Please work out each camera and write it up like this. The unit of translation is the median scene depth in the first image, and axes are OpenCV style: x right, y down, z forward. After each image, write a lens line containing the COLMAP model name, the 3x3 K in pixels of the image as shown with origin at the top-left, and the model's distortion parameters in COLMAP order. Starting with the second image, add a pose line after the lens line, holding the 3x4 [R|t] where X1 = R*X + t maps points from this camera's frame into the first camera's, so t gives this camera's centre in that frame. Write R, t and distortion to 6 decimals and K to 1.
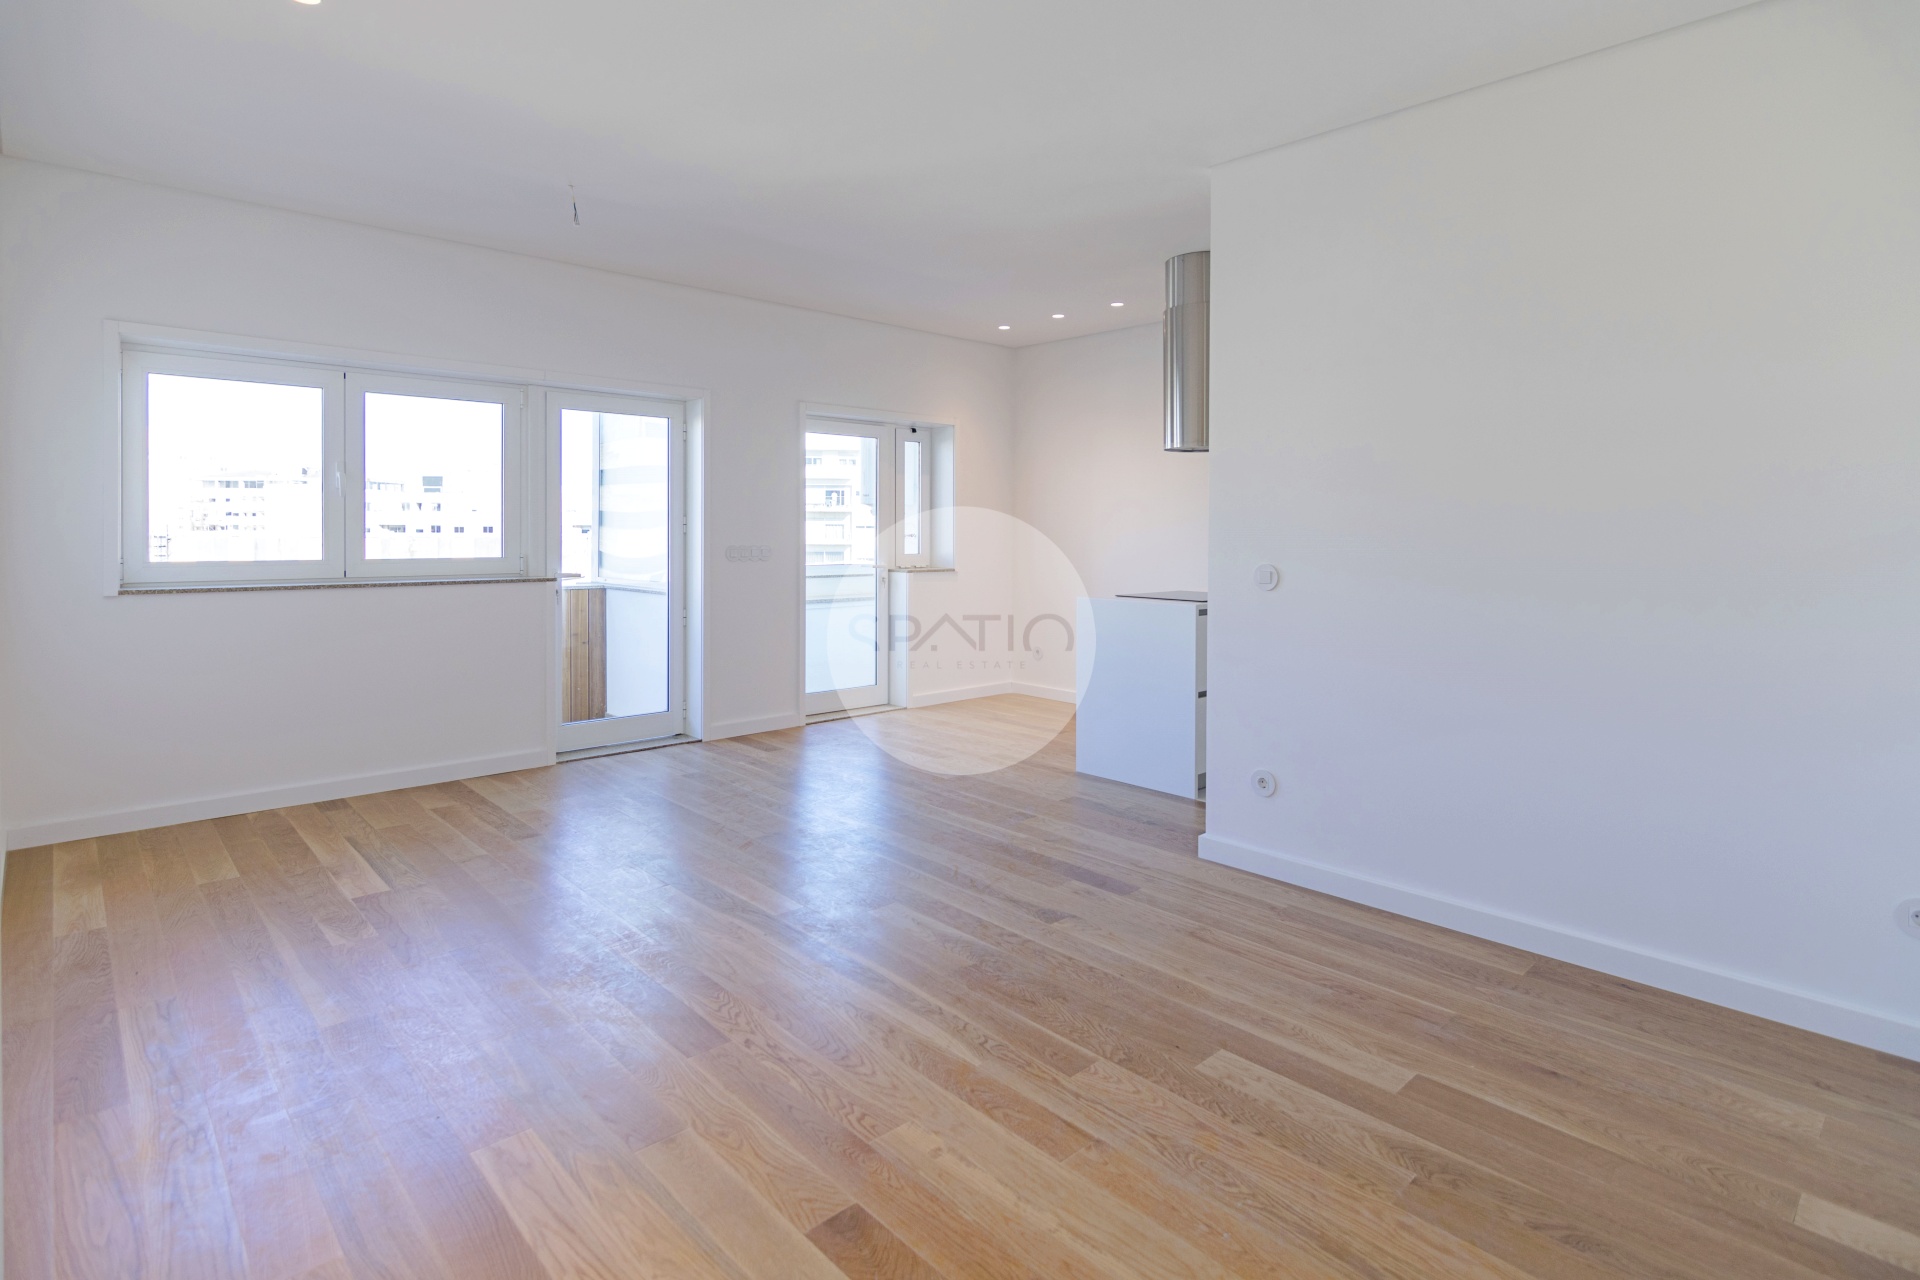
lens RADIAL K [[1007.1, 0, 961.0], [0, 1007.1, 538.7], [0, 0, 1]] dist [-0.005314, -0.002140]
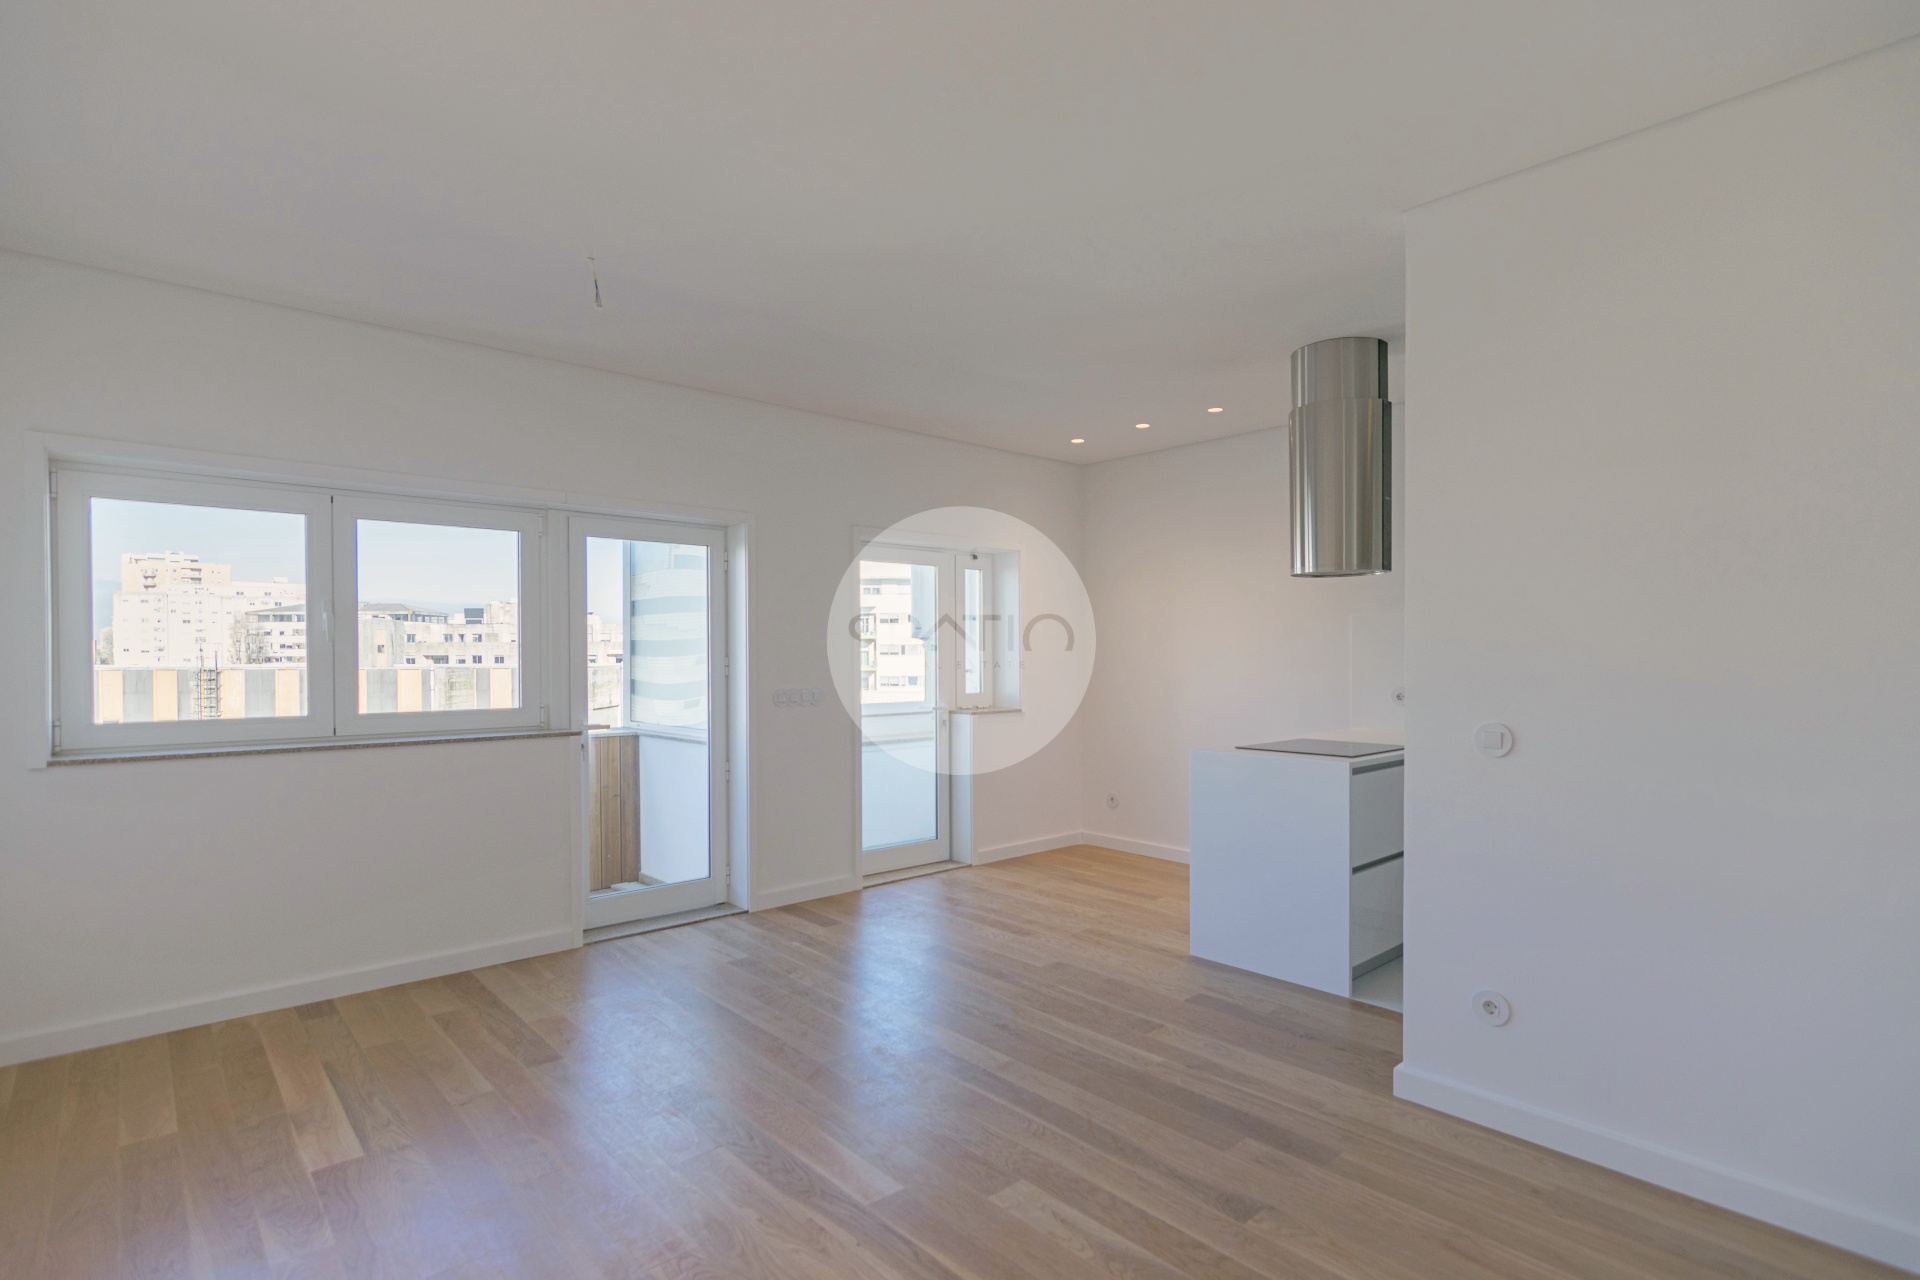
lens RADIAL K [[972.4, 0, 955.0], [0, 972.4, 656.5], [0, 0, 1]] dist [0.001543, 0.001064]
pose [[0.999648, -0.010355, -0.024414, -0.074534], [0.010182, 0.999922, -0.007189, -0.020129], [0.024487, 0.006937, 0.999676, 0.212188]]
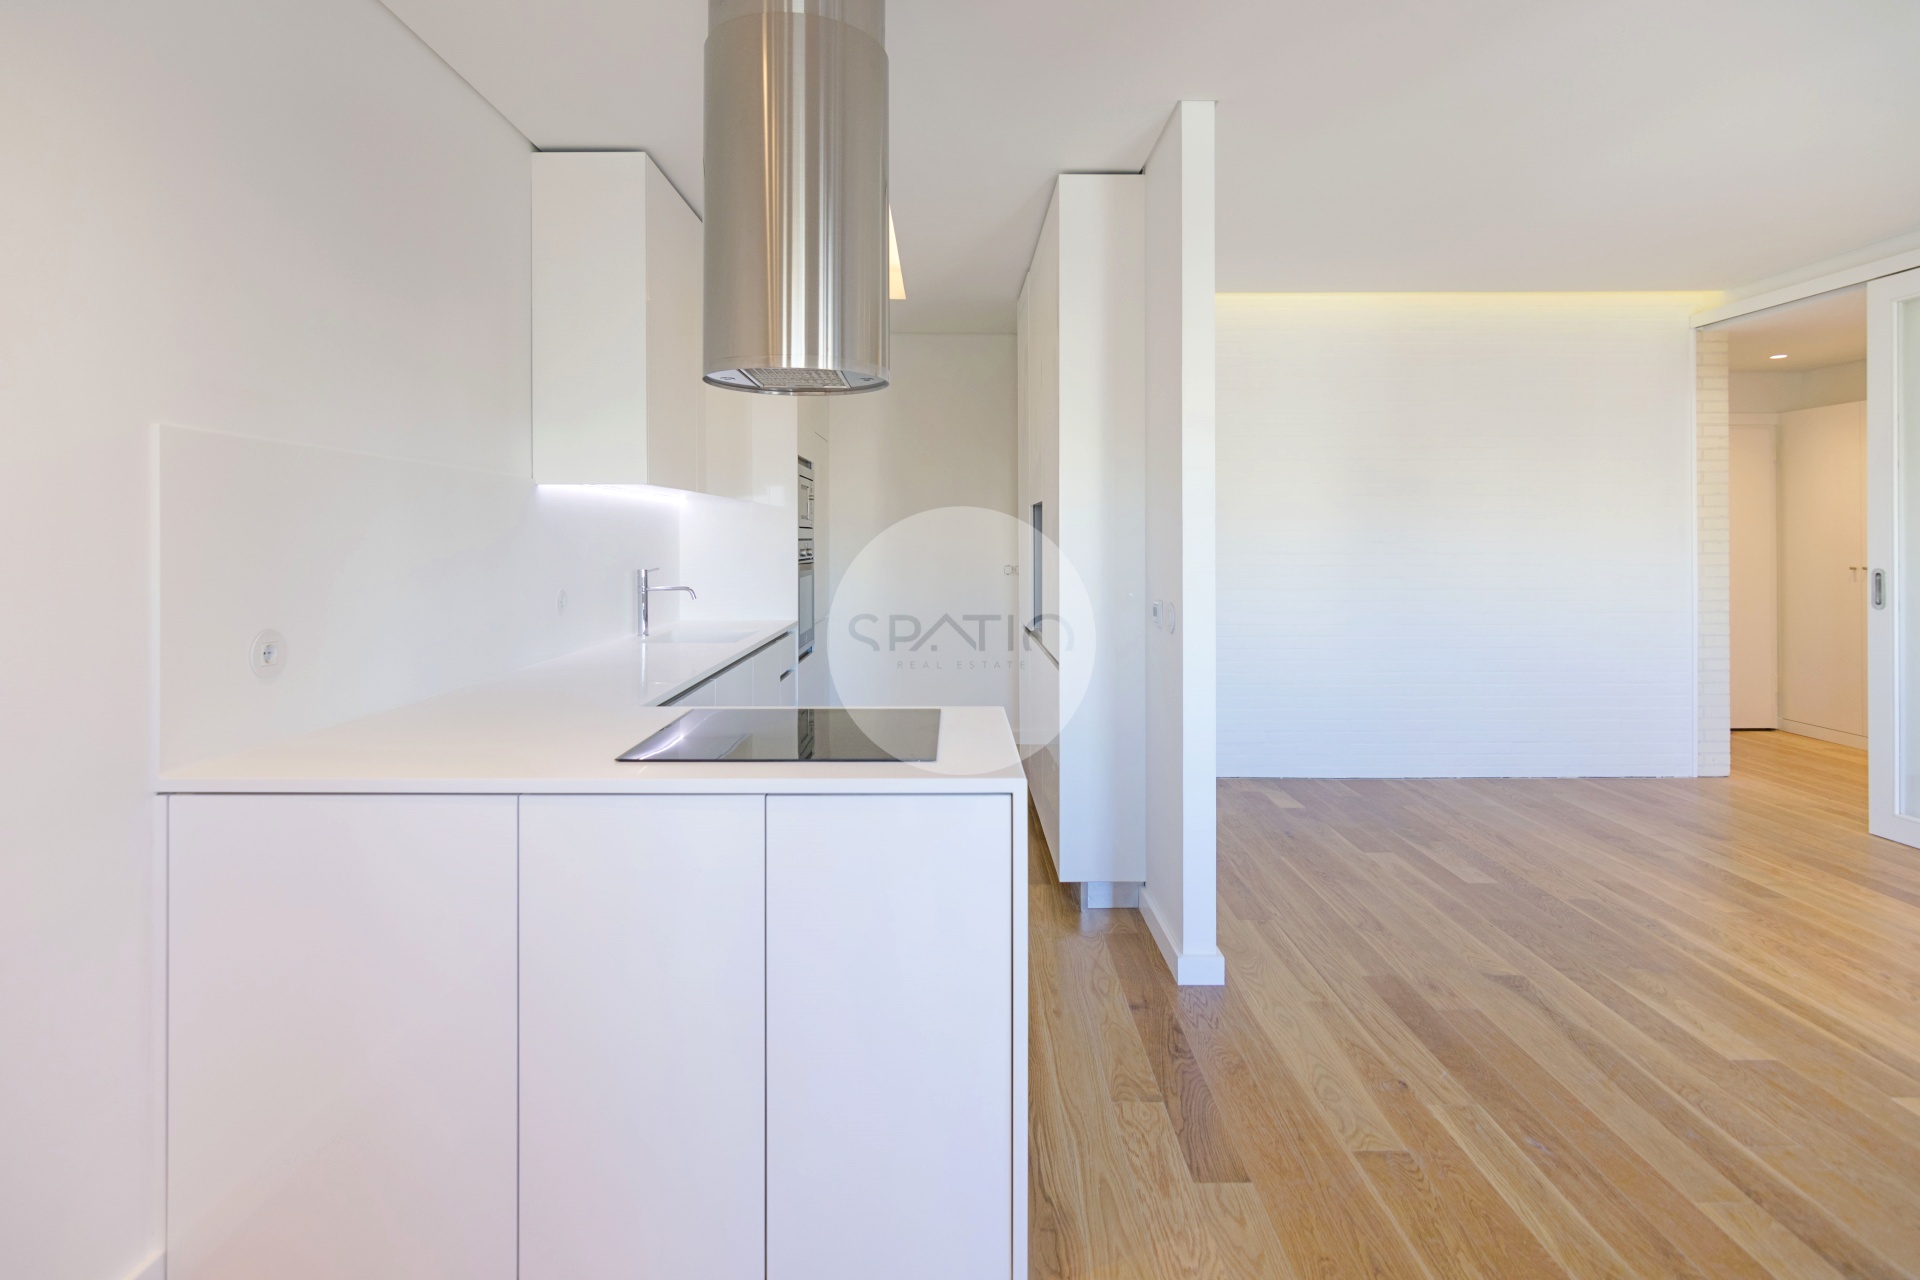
lens RADIAL K [[972.4, 0, 948.2], [0, 972.4, 536.8], [0, 0, 1]] dist [0.001543, 0.001064]
pose [[-0.731515, -0.000722, 0.681824, -0.106991], [0.004176, 0.999976, 0.005540, -0.029807], [-0.681812, 0.006900, -0.731495, 1.529059]]
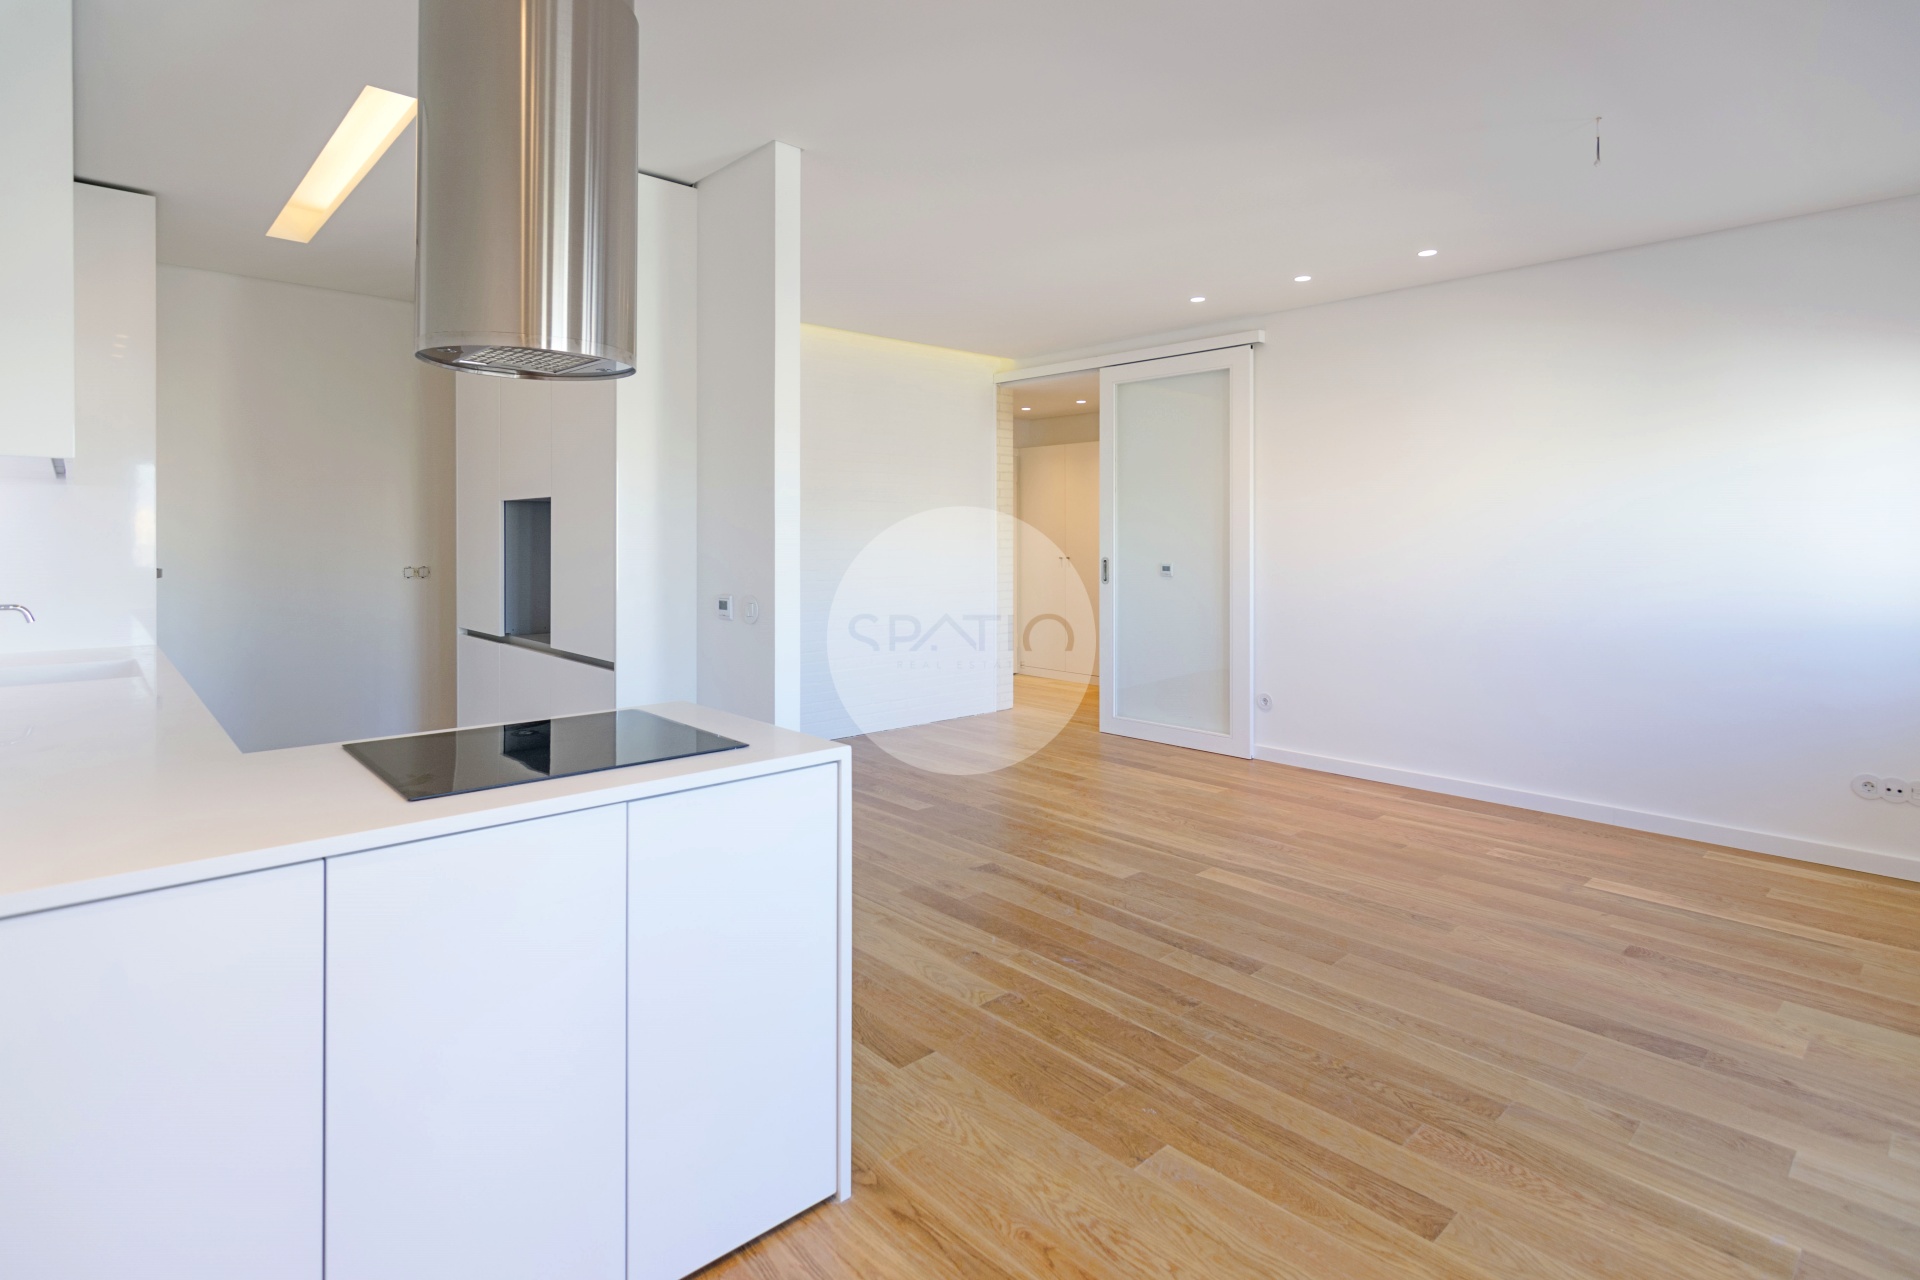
lens RADIAL K [[972.4, 0, 974.4], [0, 972.4, 539.6], [0, 0, 1]] dist [0.001543, 0.001064]
pose [[-0.999989, -0.004053, 0.002354, 0.081561], [-0.004030, 0.999943, 0.009903, -0.029769], [-0.002394, 0.009893, -0.999948, 1.670863]]
